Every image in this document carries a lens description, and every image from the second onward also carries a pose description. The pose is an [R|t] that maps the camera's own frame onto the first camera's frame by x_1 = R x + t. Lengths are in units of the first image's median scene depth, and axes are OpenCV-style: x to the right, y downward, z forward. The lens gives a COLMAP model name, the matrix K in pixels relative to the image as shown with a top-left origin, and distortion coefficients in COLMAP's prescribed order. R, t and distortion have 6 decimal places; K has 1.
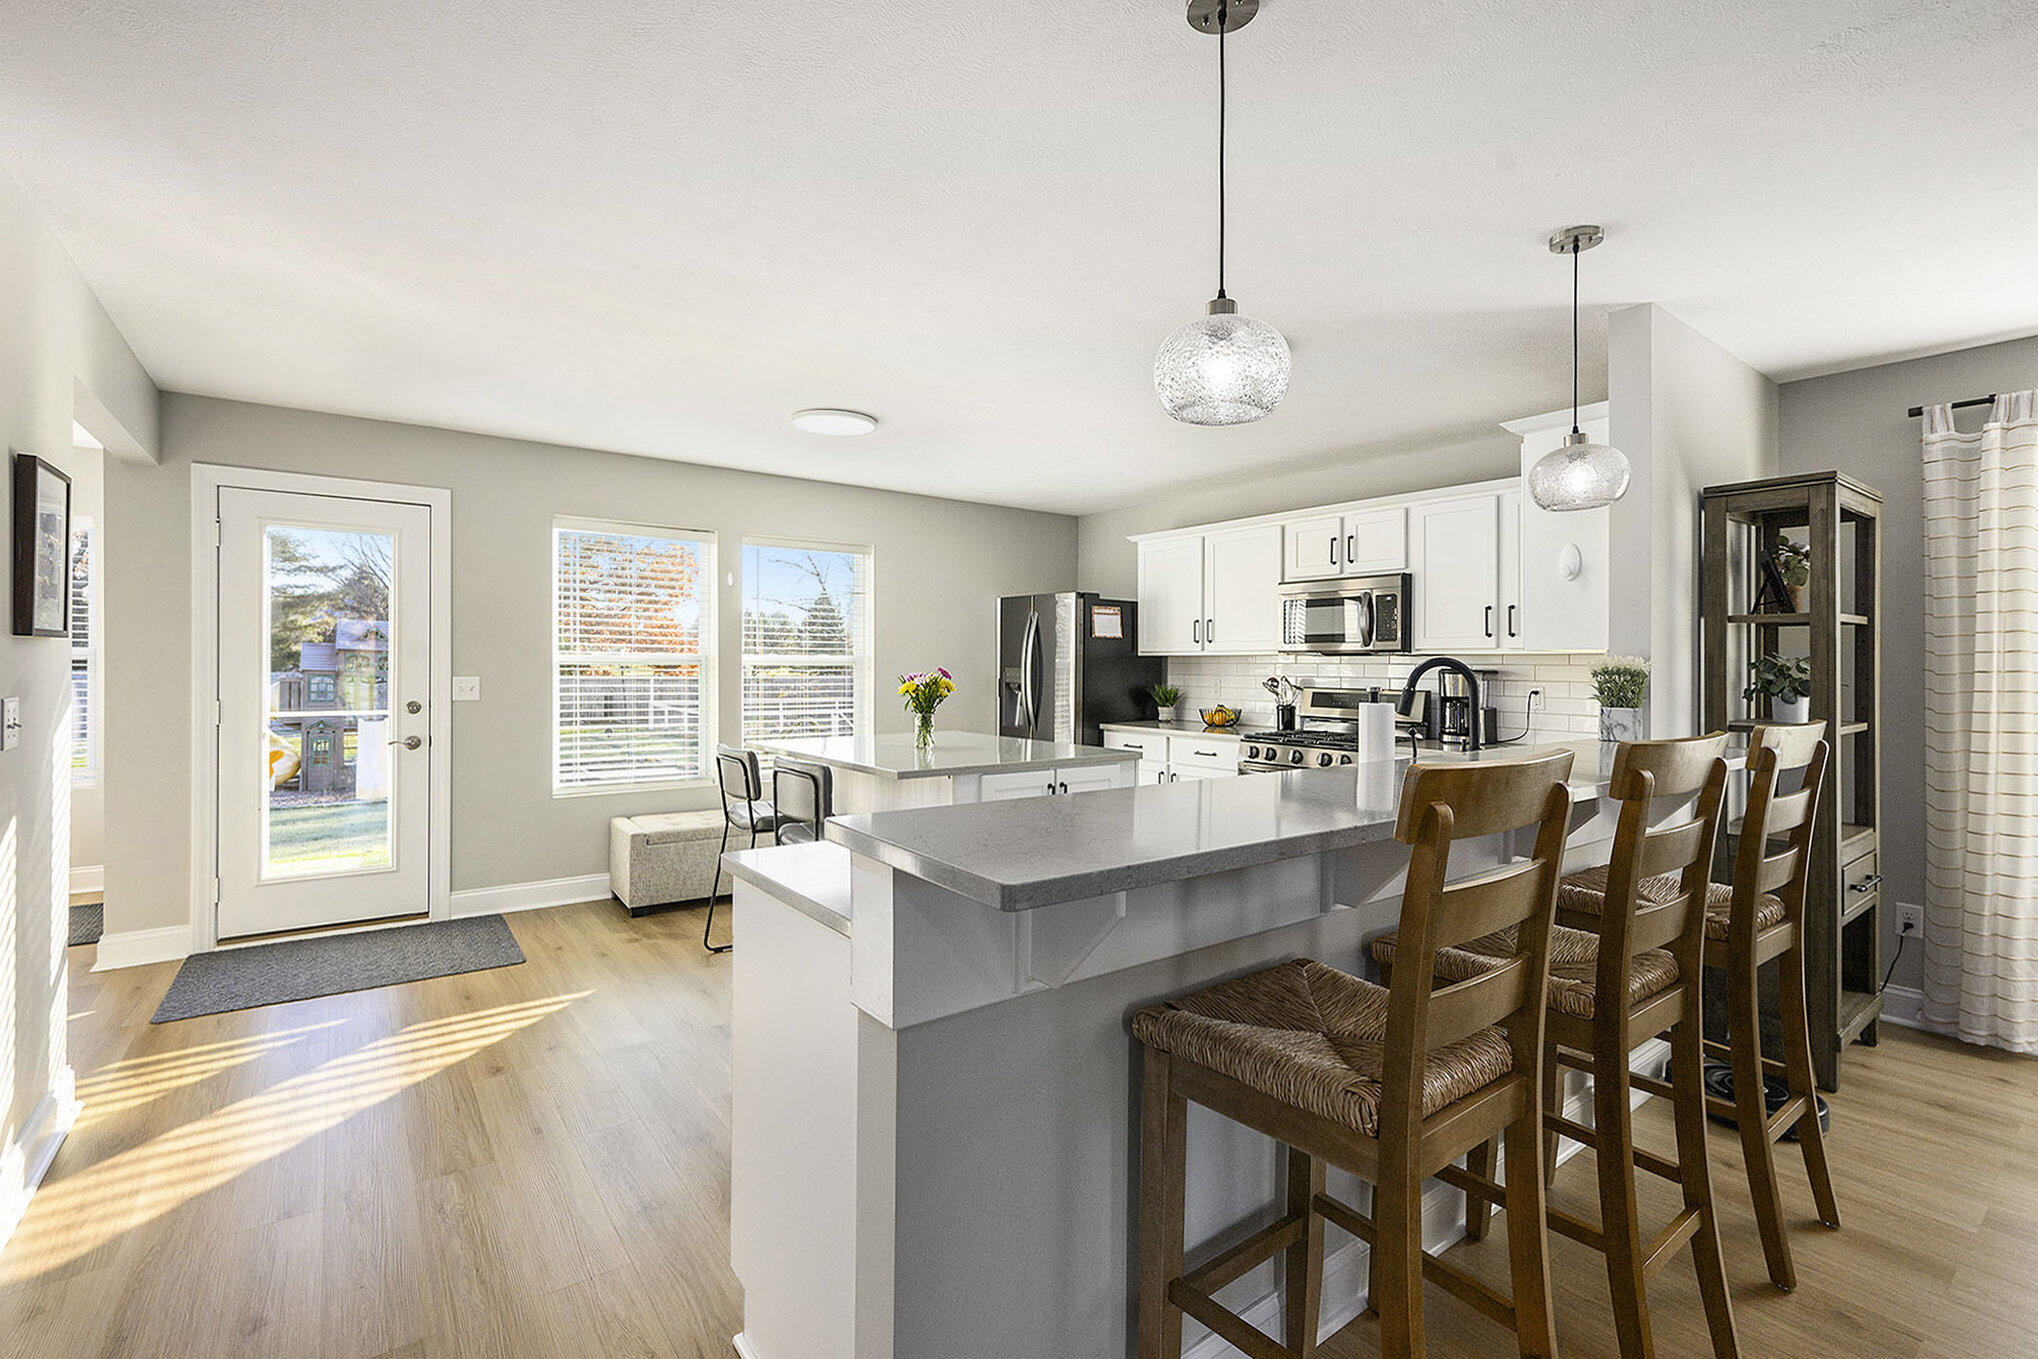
lens RADIAL K [[896.0, 0, 1010.3], [0, 896.0, 684.7], [0, 0, 1]] dist [-0.021043, -0.000251]
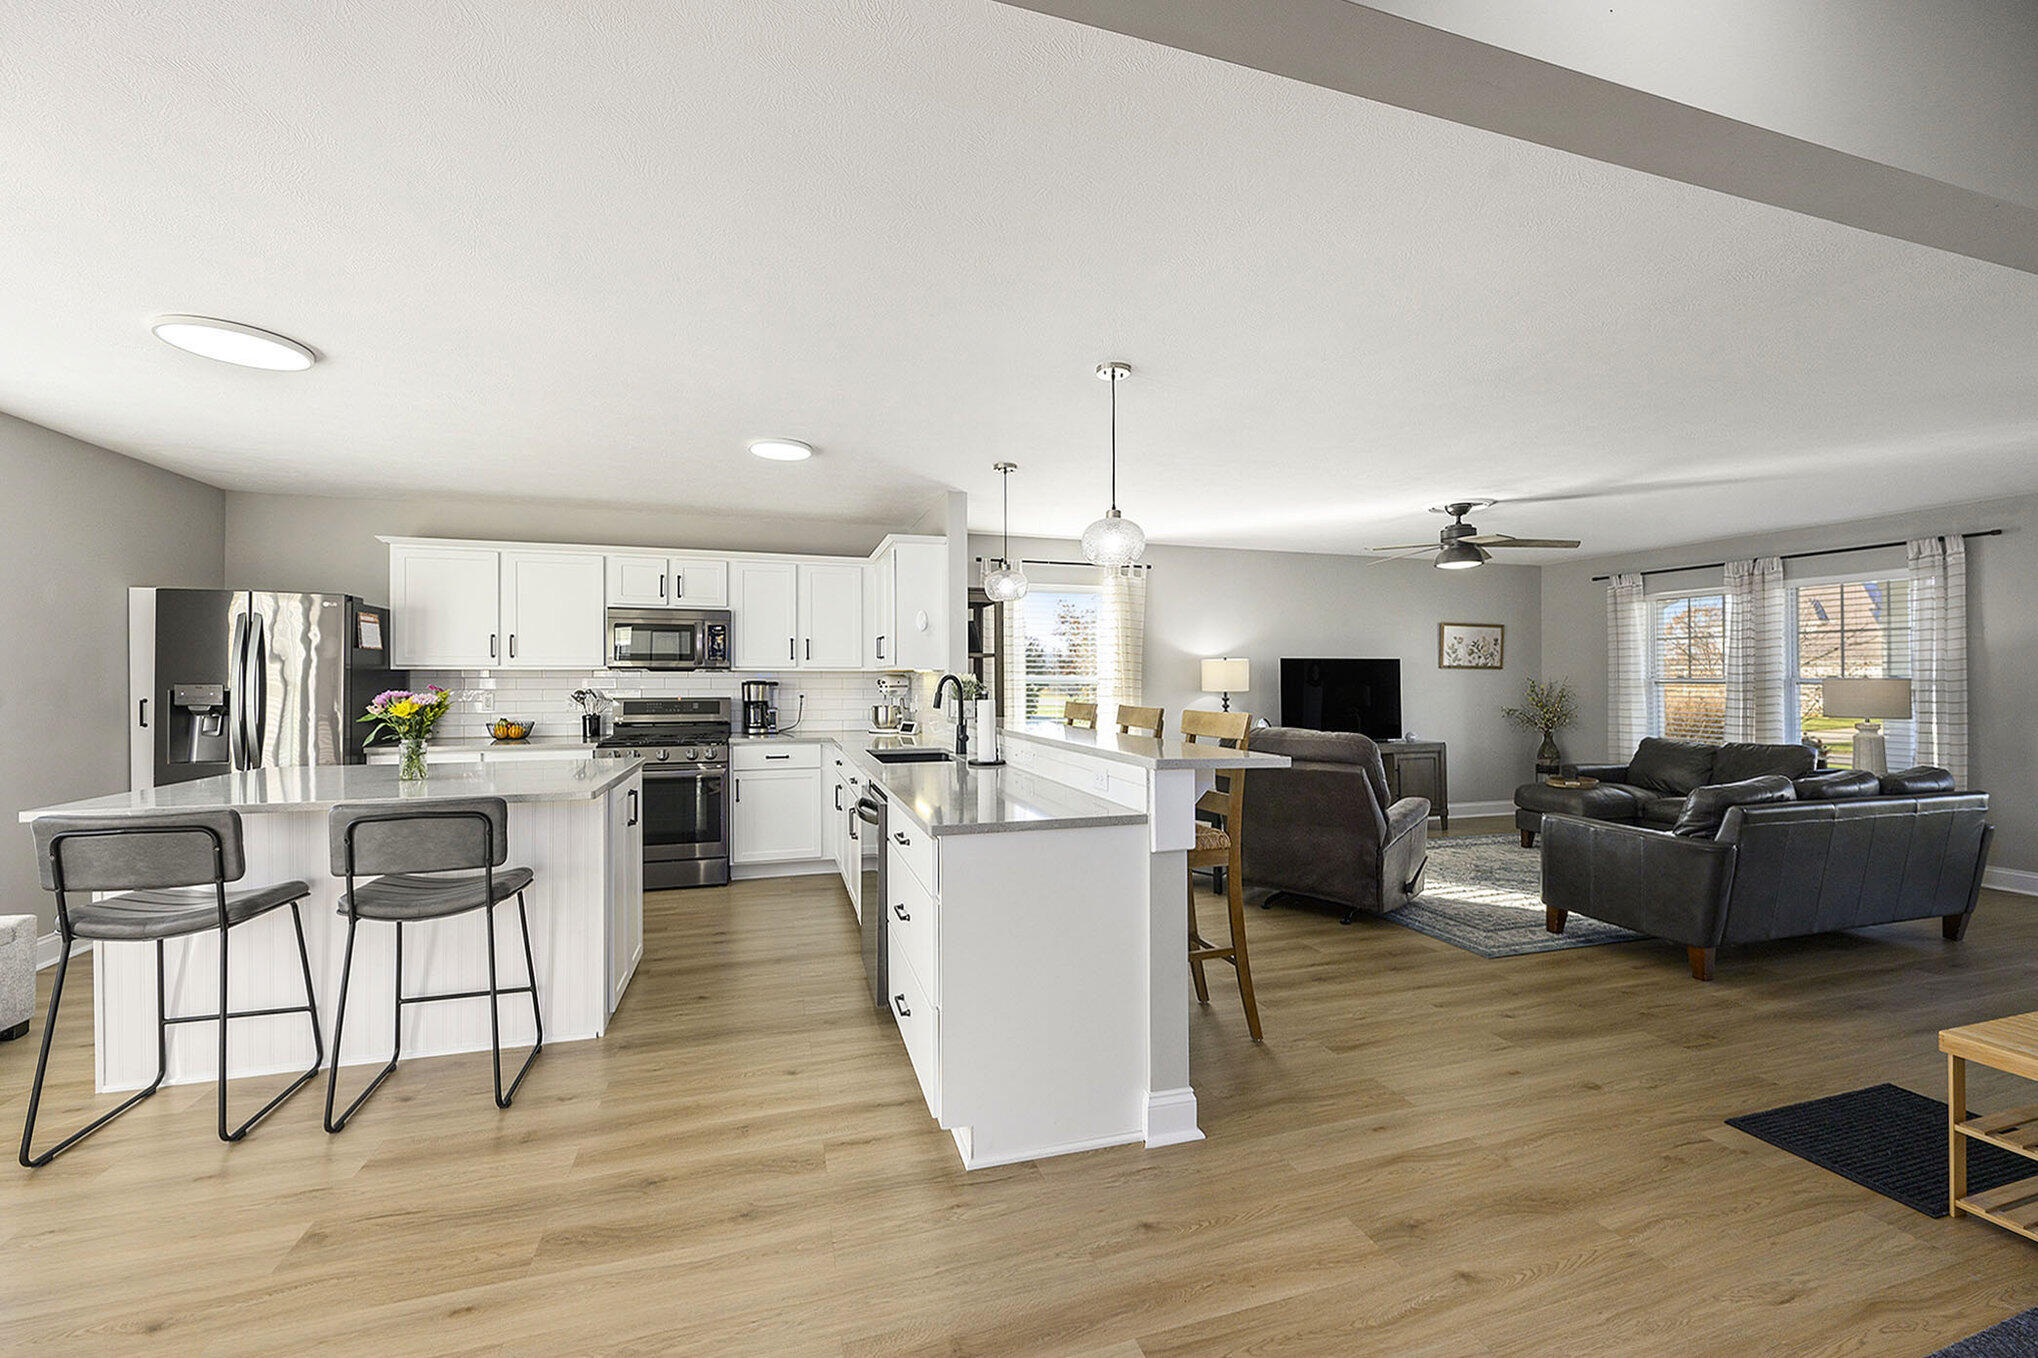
lens RADIAL K [[793.0, 0, 1005.5], [0, 793.0, 698.5], [0, 0, 1]] dist [-0.002831, -0.000873]
pose [[0.332602, -0.027268, 0.942673, -0.542508], [0.023666, 0.999508, 0.020562, -0.006848], [-0.942770, 0.015471, 0.333084, 0.205860]]
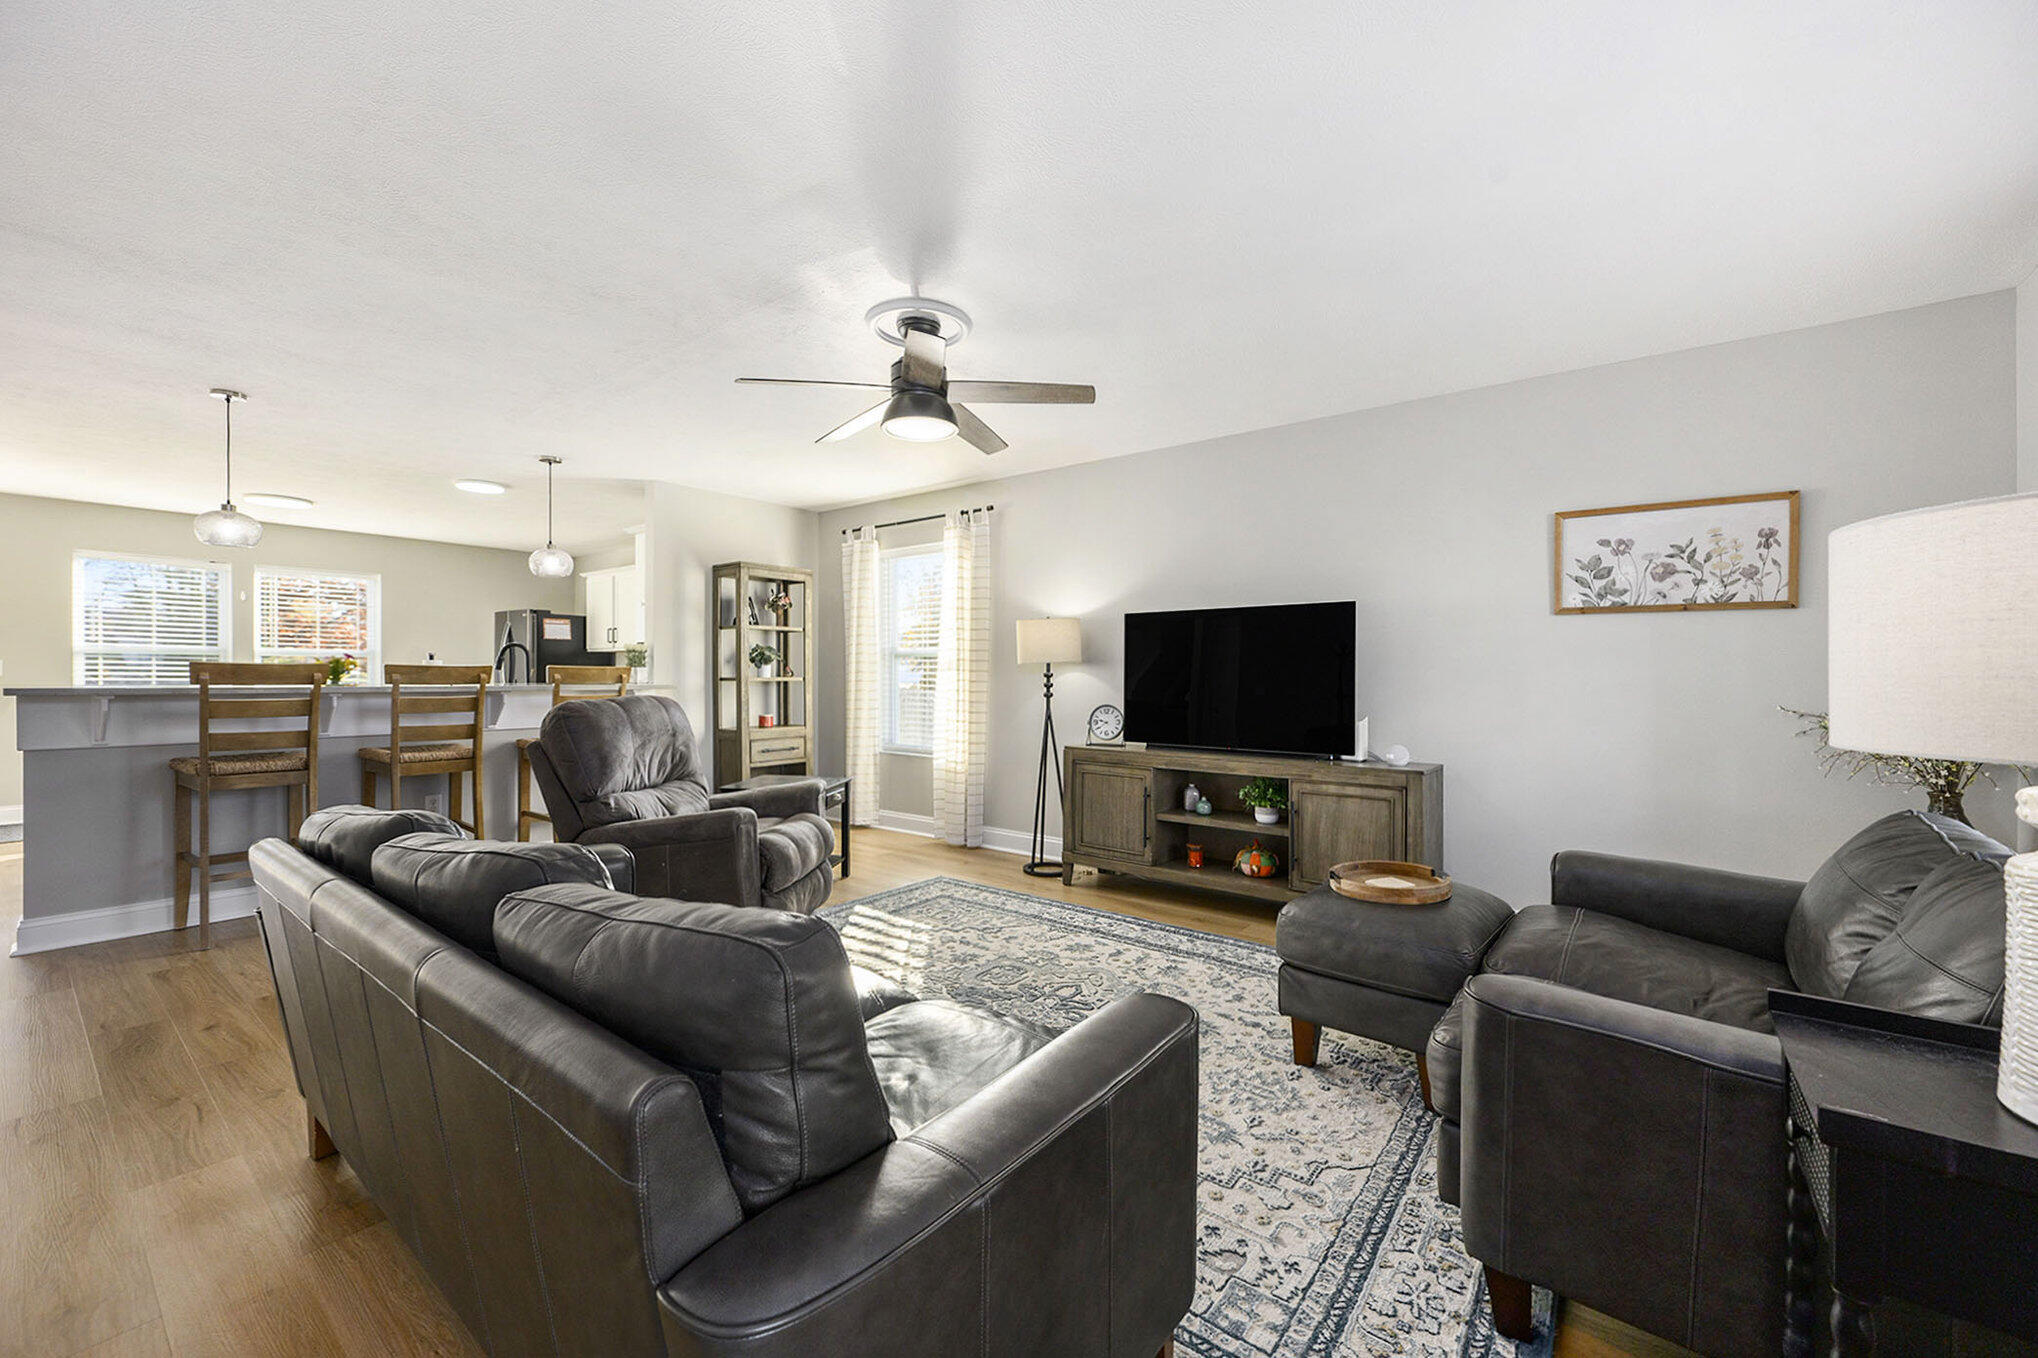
lens RADIAL K [[793.0, 0, 1016.4], [0, 793.0, 689.7], [0, 0, 1]] dist [-0.002831, -0.000873]
pose [[0.958565, -0.006232, 0.284807, 0.614965], [0.007153, 0.999972, -0.002193, 0.054266], [-0.284785, 0.004139, 0.958582, -0.667809]]
